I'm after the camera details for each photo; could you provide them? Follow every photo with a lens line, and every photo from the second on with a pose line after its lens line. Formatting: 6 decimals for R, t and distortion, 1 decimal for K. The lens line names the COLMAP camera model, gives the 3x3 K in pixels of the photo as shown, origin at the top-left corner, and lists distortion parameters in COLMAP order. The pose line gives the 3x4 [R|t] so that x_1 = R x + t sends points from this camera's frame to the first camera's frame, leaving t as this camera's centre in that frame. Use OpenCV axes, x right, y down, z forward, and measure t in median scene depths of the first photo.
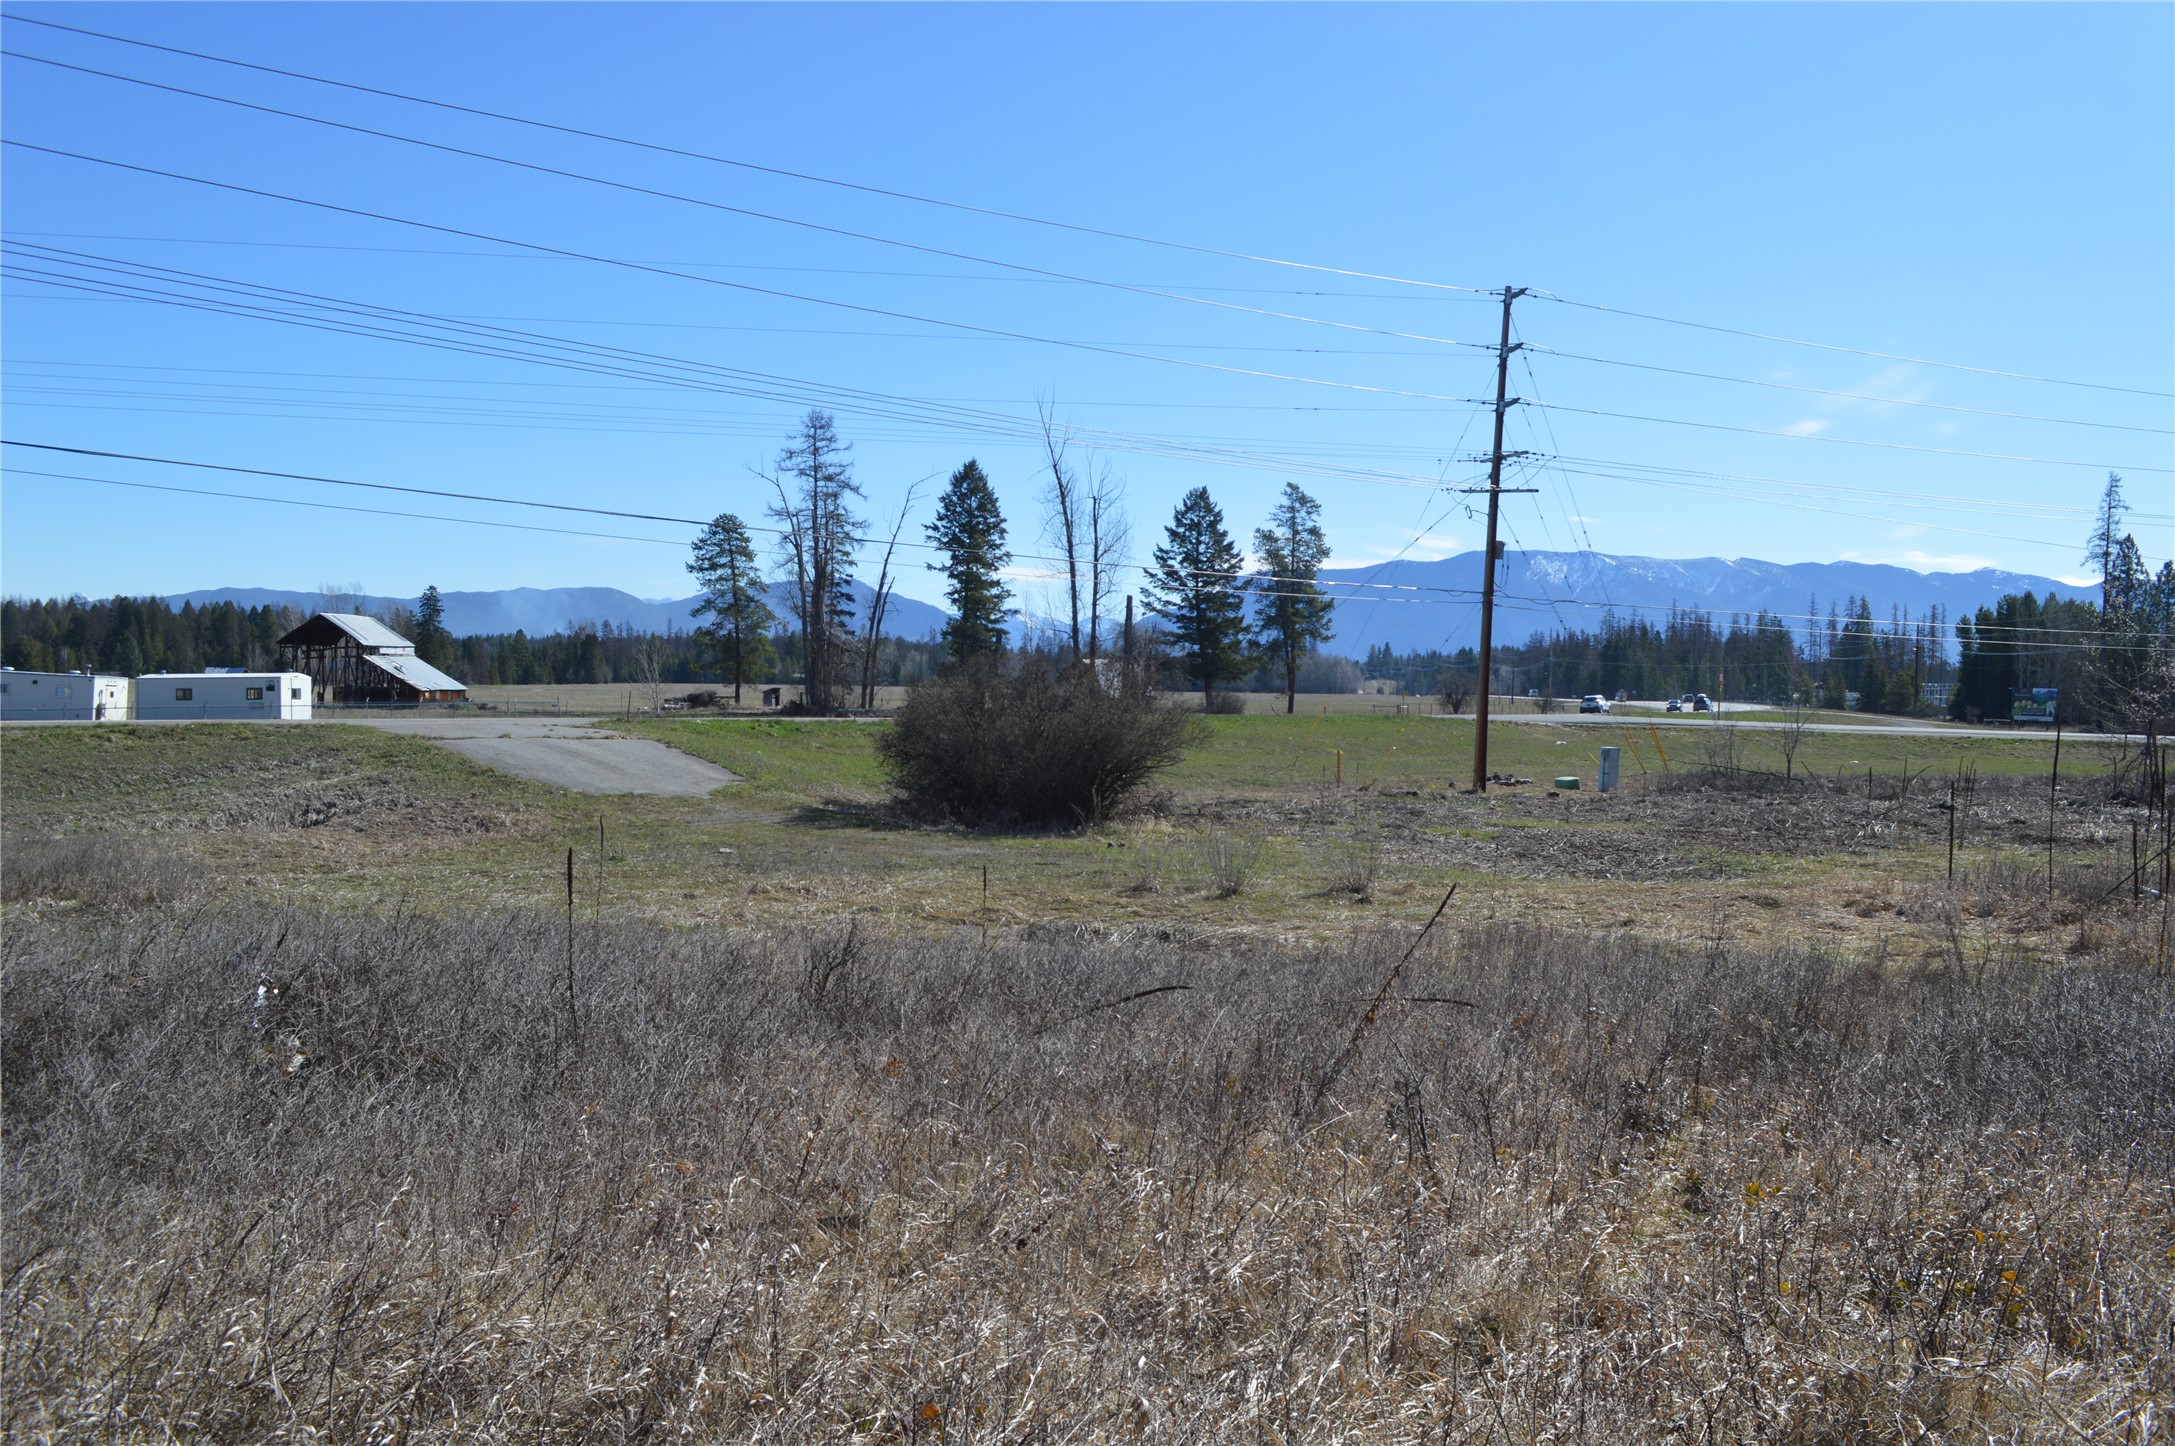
lens RADIAL K [[1701.1, 0, 1087.5], [0, 1701.1, 723.0], [0, 0, 1]] dist [-0.080306, 0.000301]
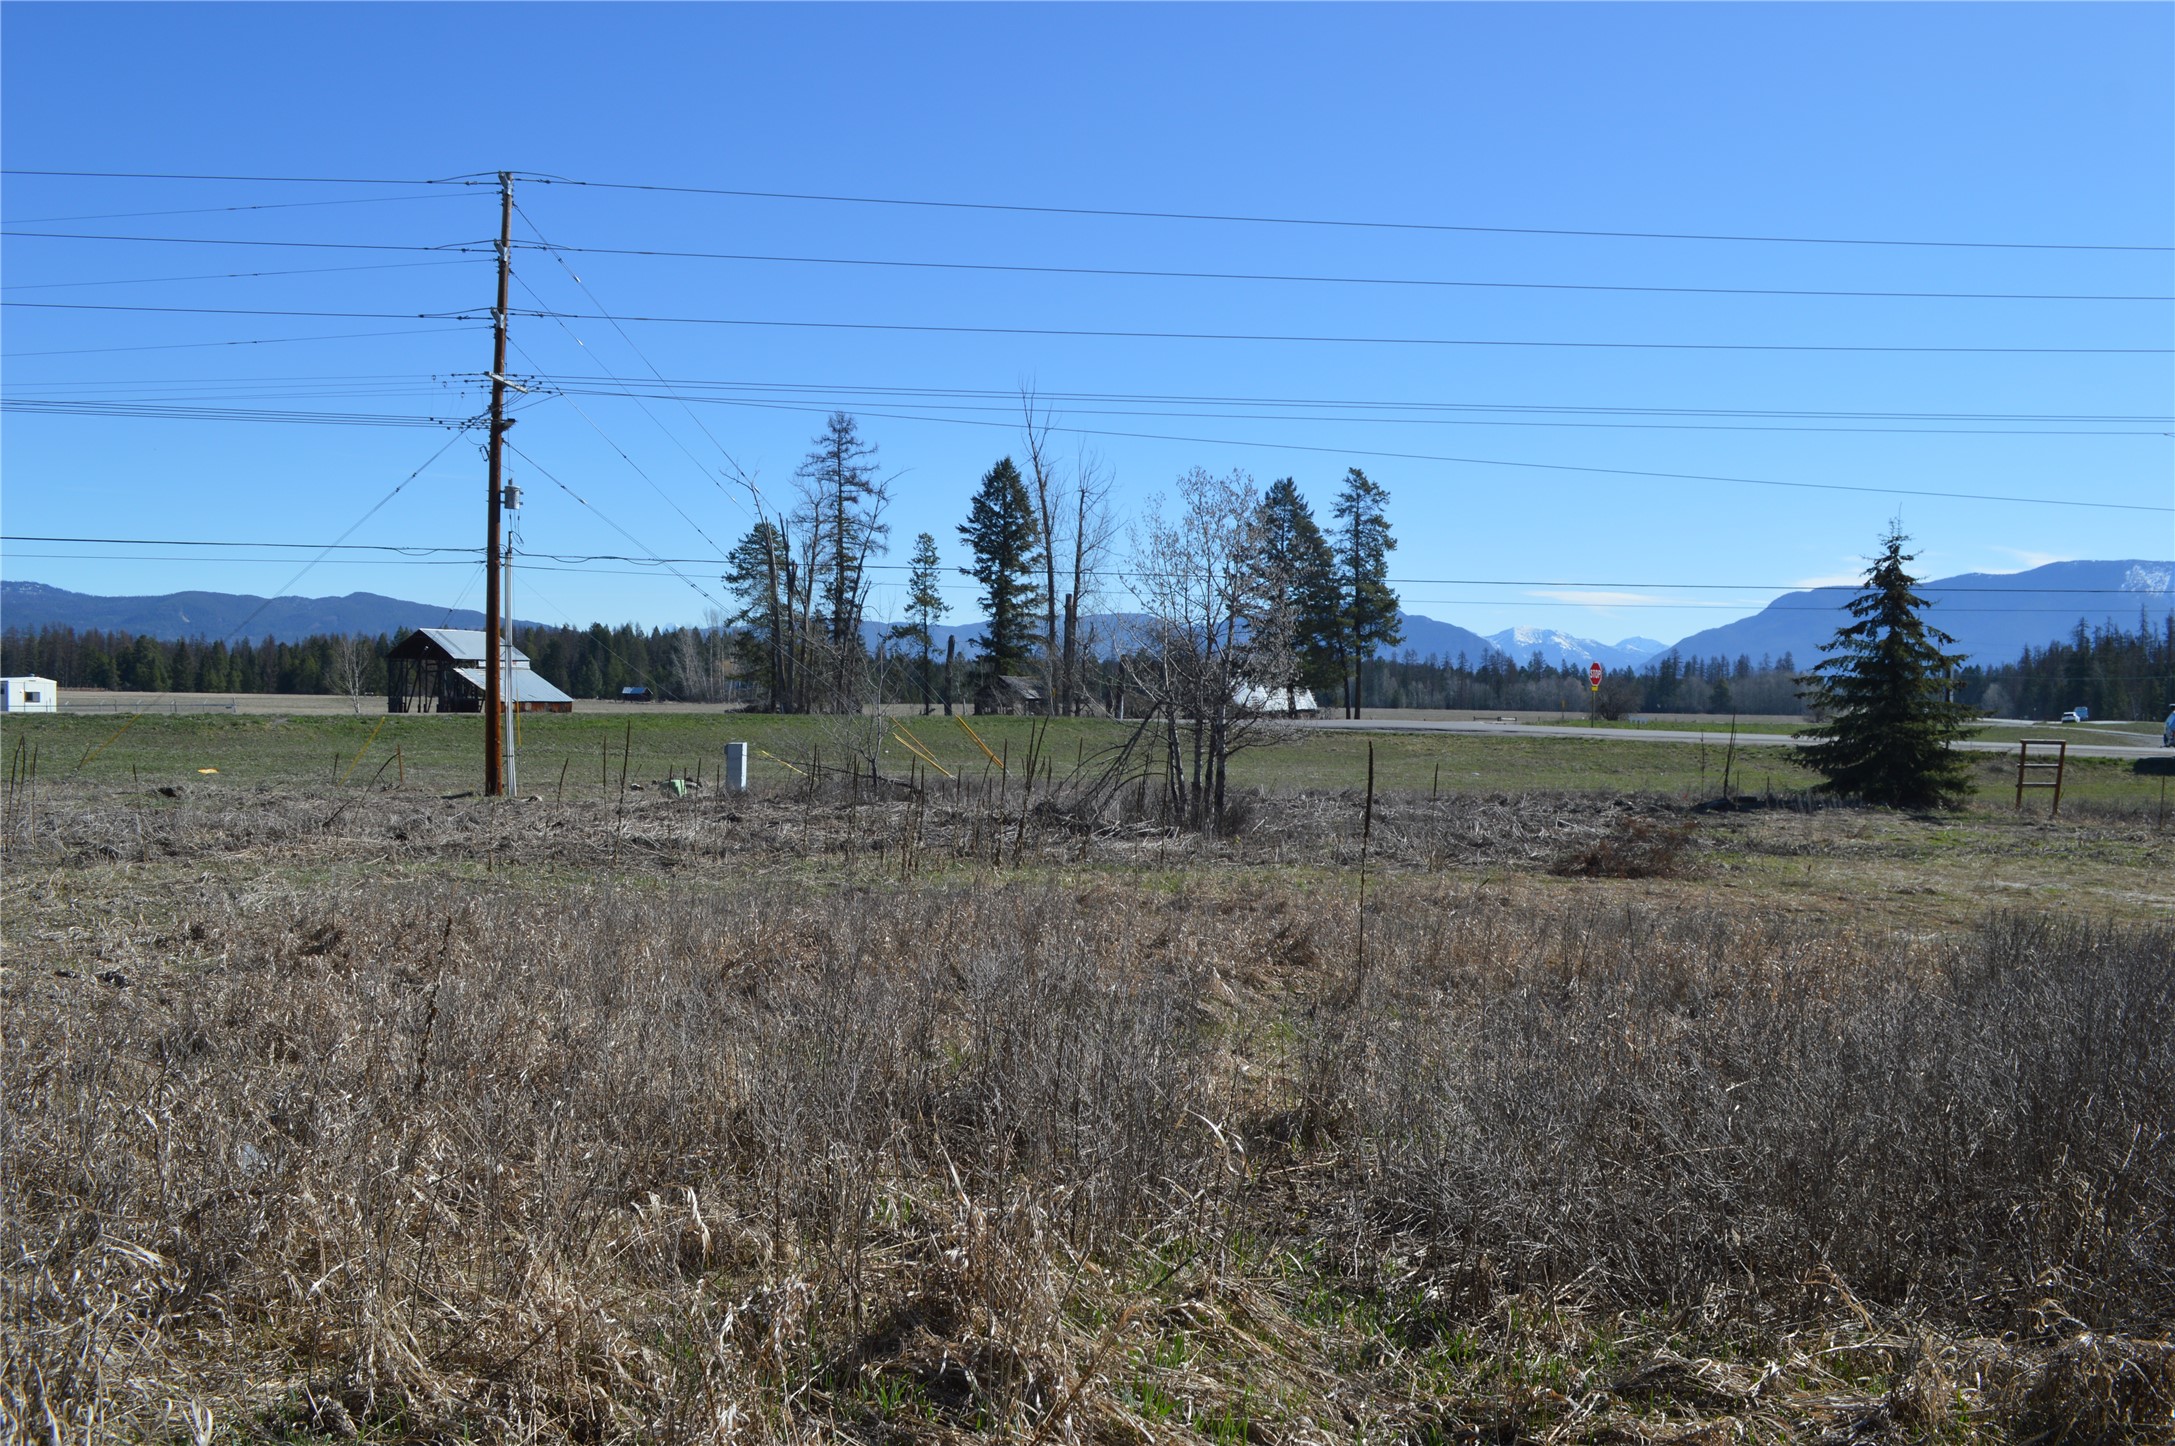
lens RADIAL K [[1701.1, 0, 1087.5], [0, 1701.1, 723.0], [0, 0, 1]] dist [-0.080306, 0.000301]
pose [[0.956824, 0.000985, -0.290665, 0.252606], [-0.004977, 0.999903, -0.012995, 0.005479], [0.290624, 0.013881, 0.956737, 0.107416]]
